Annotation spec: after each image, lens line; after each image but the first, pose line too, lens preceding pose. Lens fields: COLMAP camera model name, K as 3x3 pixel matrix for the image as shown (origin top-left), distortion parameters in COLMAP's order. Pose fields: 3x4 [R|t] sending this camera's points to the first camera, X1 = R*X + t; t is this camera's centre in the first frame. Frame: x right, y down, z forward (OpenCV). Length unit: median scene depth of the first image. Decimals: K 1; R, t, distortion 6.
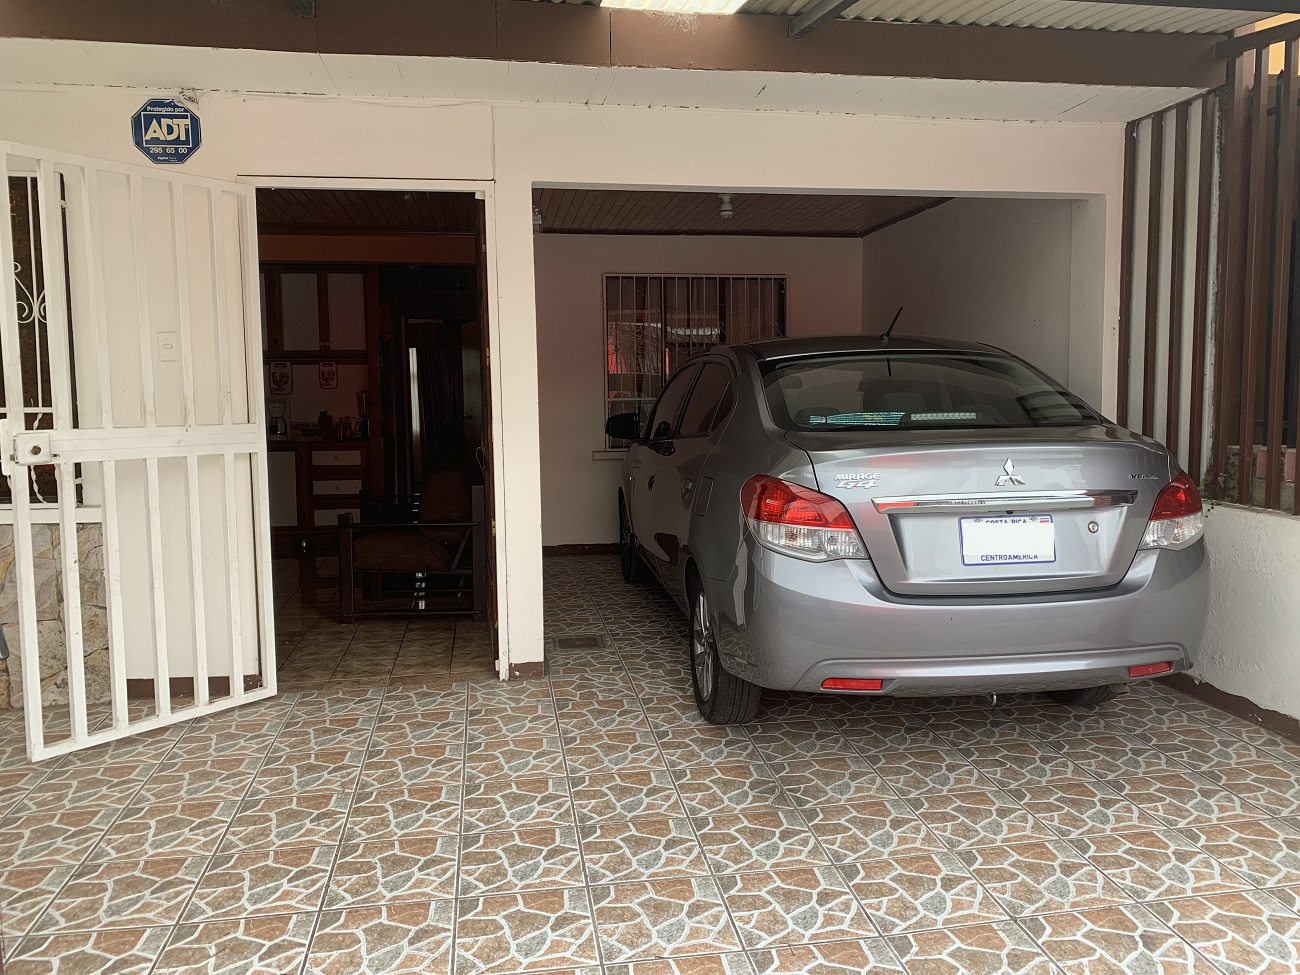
lens RADIAL K [[996.6, 0, 648.6], [0, 996.6, 485.4], [0, 0, 1]] dist [0.023124, -0.009430]
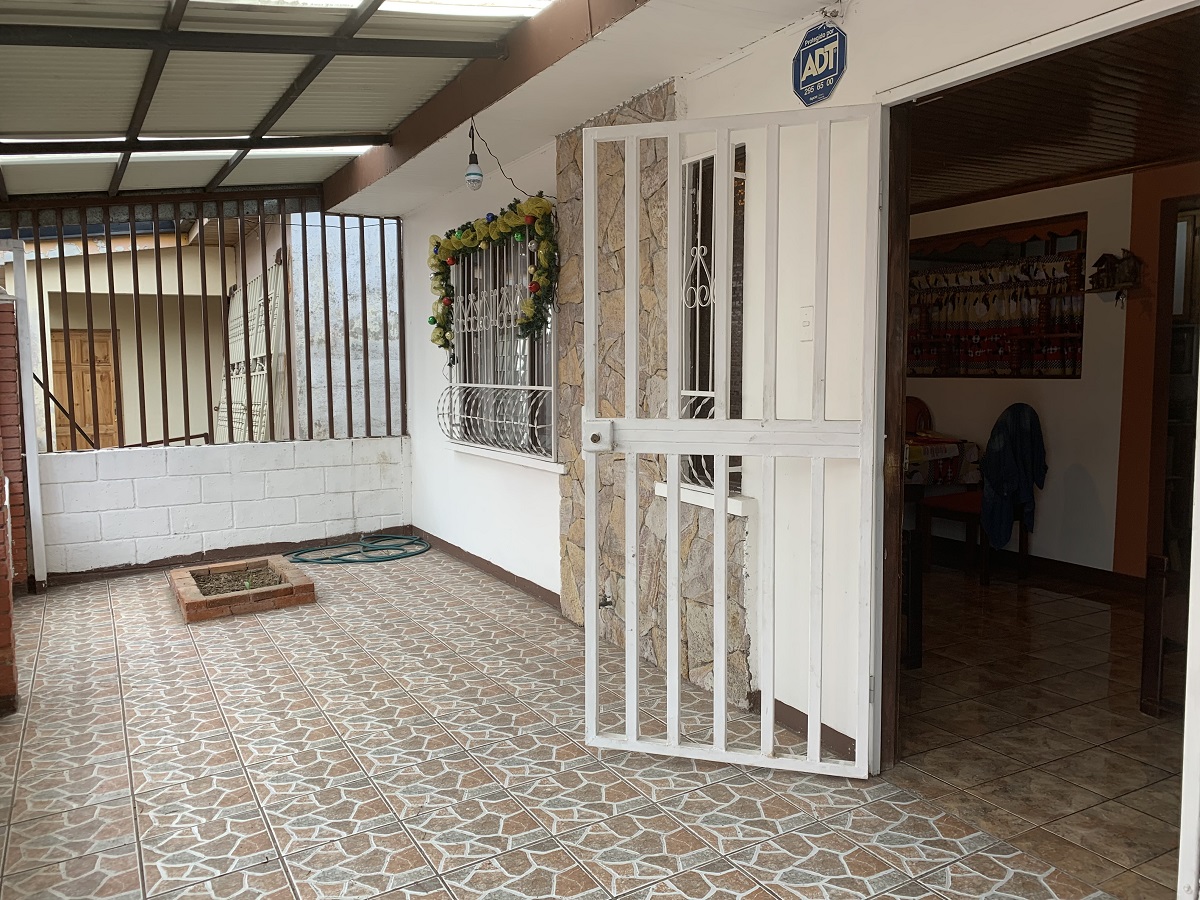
lens RADIAL K [[919.9, 0, 608.6], [0, 919.9, 443.8], [0, 0, 1]] dist [0.023124, -0.009430]
pose [[0.348418, 0.087300, -0.933265, 0.200142], [-0.088491, 0.994270, 0.059969, -0.071145], [0.933153, 0.061691, 0.354147, 0.588064]]
